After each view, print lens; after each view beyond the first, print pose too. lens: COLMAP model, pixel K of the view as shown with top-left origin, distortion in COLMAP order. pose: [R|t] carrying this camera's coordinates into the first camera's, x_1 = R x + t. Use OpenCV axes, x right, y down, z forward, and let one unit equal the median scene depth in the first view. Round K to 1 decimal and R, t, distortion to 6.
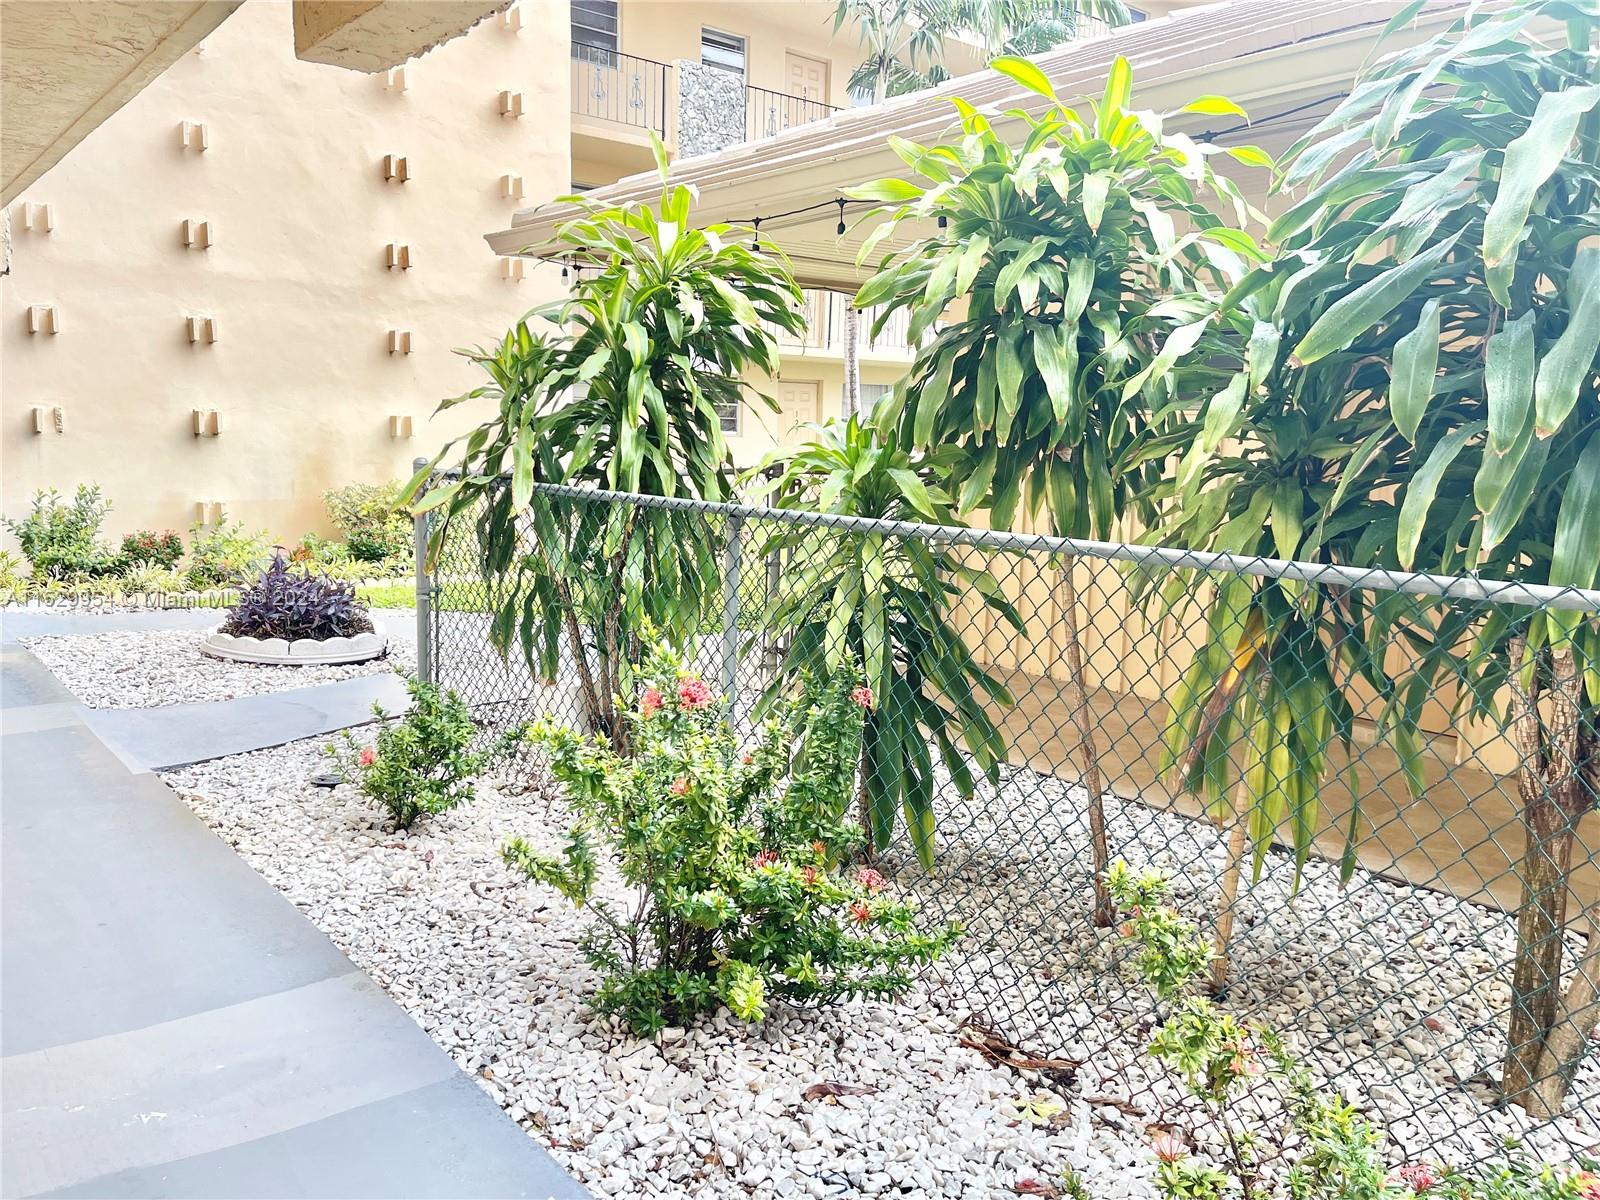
lens RADIAL K [[1208.1, 0, 800.0], [0, 1208.1, 597.5], [0, 0, 1]] dist [0.027115, -0.016728]
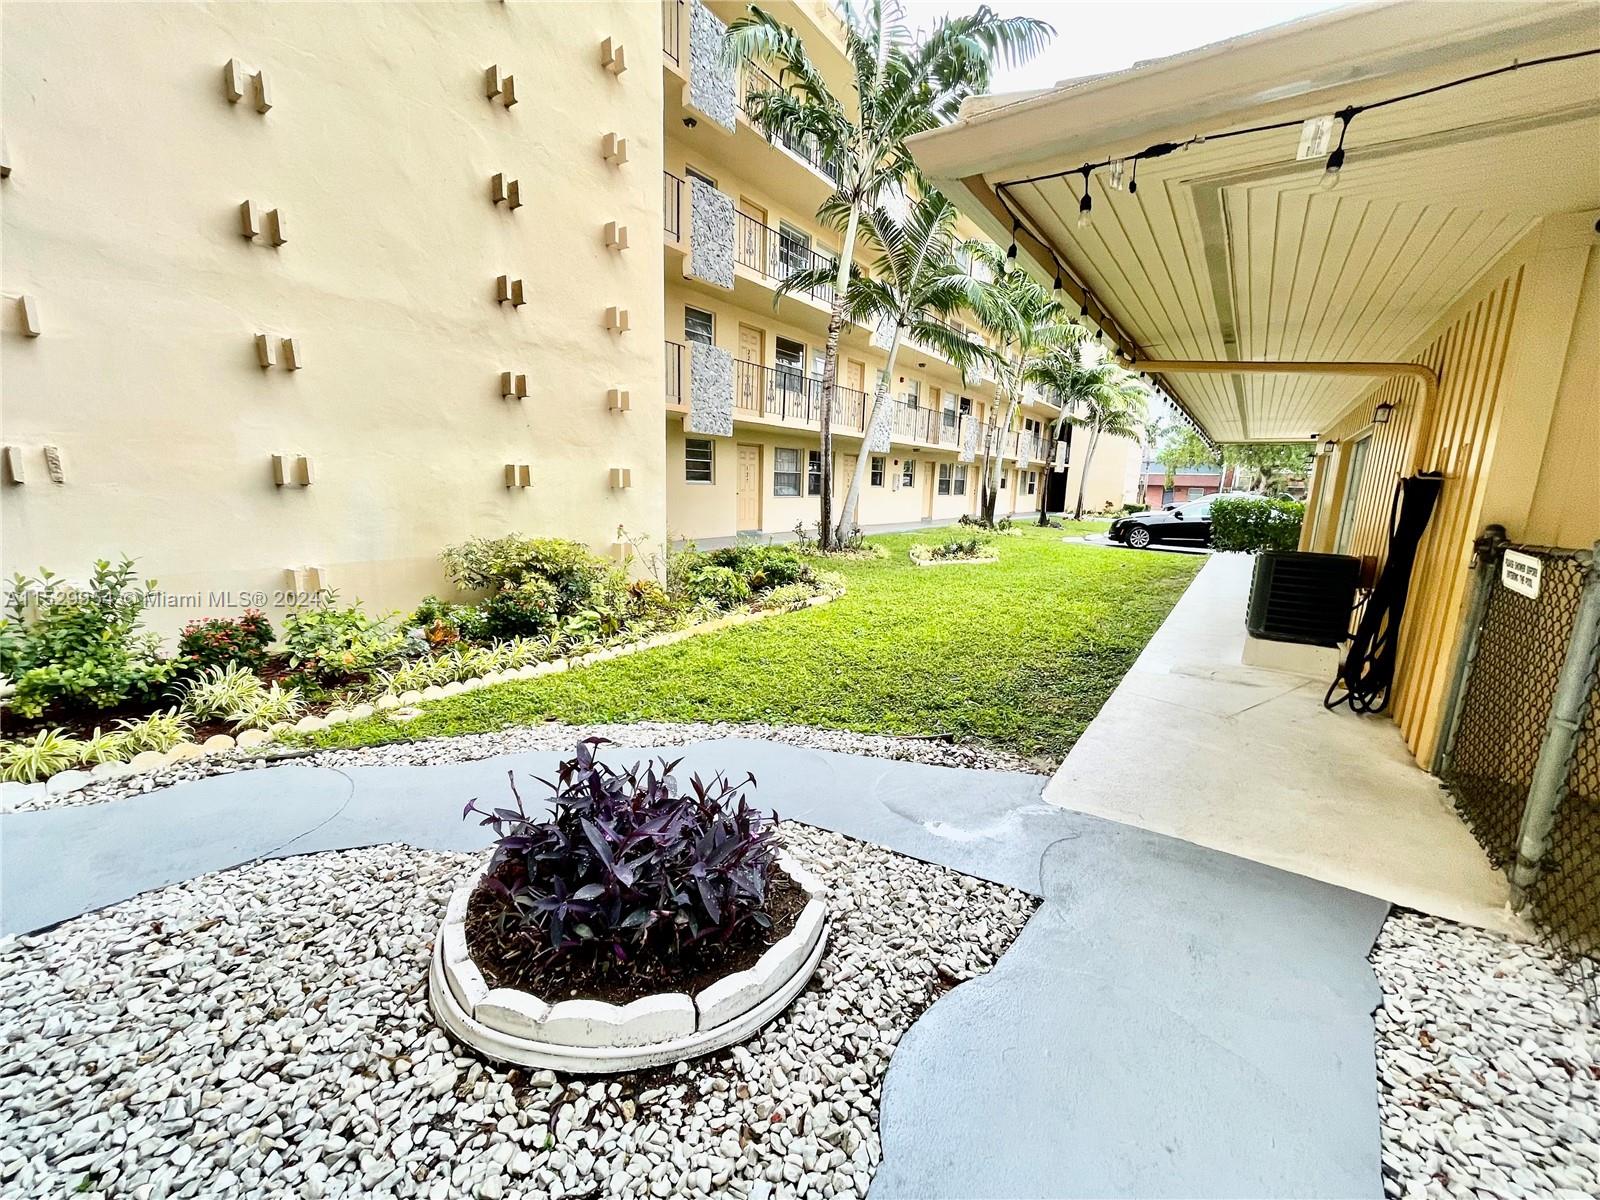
lens RADIAL K [[643.8, 0, 799.5], [0, 643.8, 603.8], [0, 0, 1]] dist [-0.004092, -0.000064]
pose [[0.965021, -0.043734, 0.258500, -0.280113], [0.029926, 0.997919, 0.057113, -0.070605], [-0.260459, -0.047379, 0.964322, 0.502787]]
